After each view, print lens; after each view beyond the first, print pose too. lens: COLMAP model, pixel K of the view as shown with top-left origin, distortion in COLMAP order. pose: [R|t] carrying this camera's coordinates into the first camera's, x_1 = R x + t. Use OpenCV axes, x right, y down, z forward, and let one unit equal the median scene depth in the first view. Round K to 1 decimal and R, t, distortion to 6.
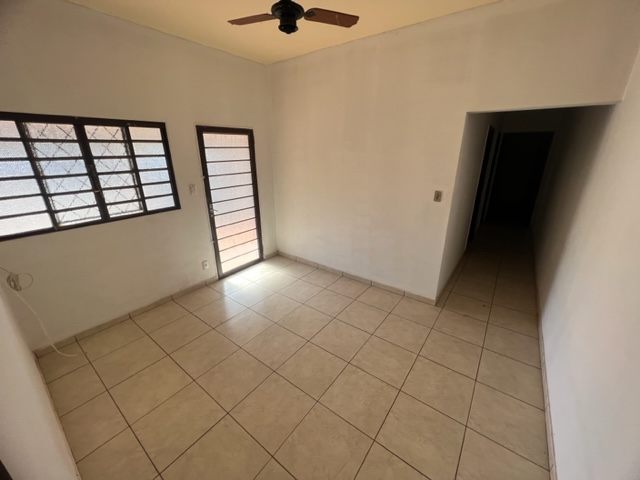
lens RADIAL K [[258.2, 0, 320.0], [0, 258.2, 240.0], [0, 0, 1]] dist [-0.000229, -0.000080]
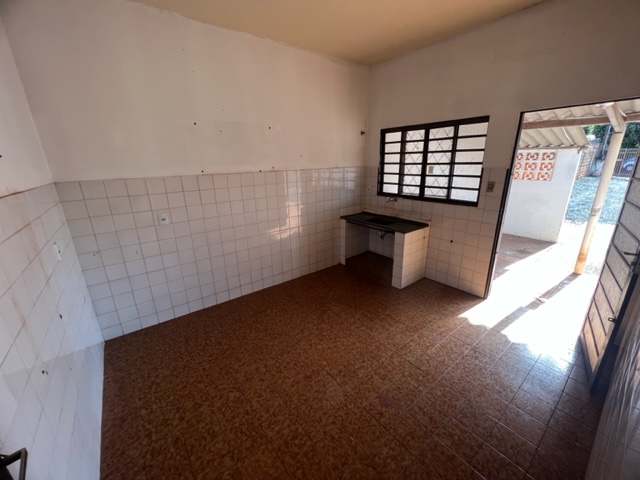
lens RADIAL K [[258.2, 0, 320.0], [0, 258.2, 240.0], [0, 0, 1]] dist [-0.000229, -0.000080]
pose [[-0.269621, 0.326223, -0.906026, 0.535233], [-0.276730, 0.874935, 0.397379, -0.229056], [0.922347, 0.357866, -0.145625, 0.645218]]
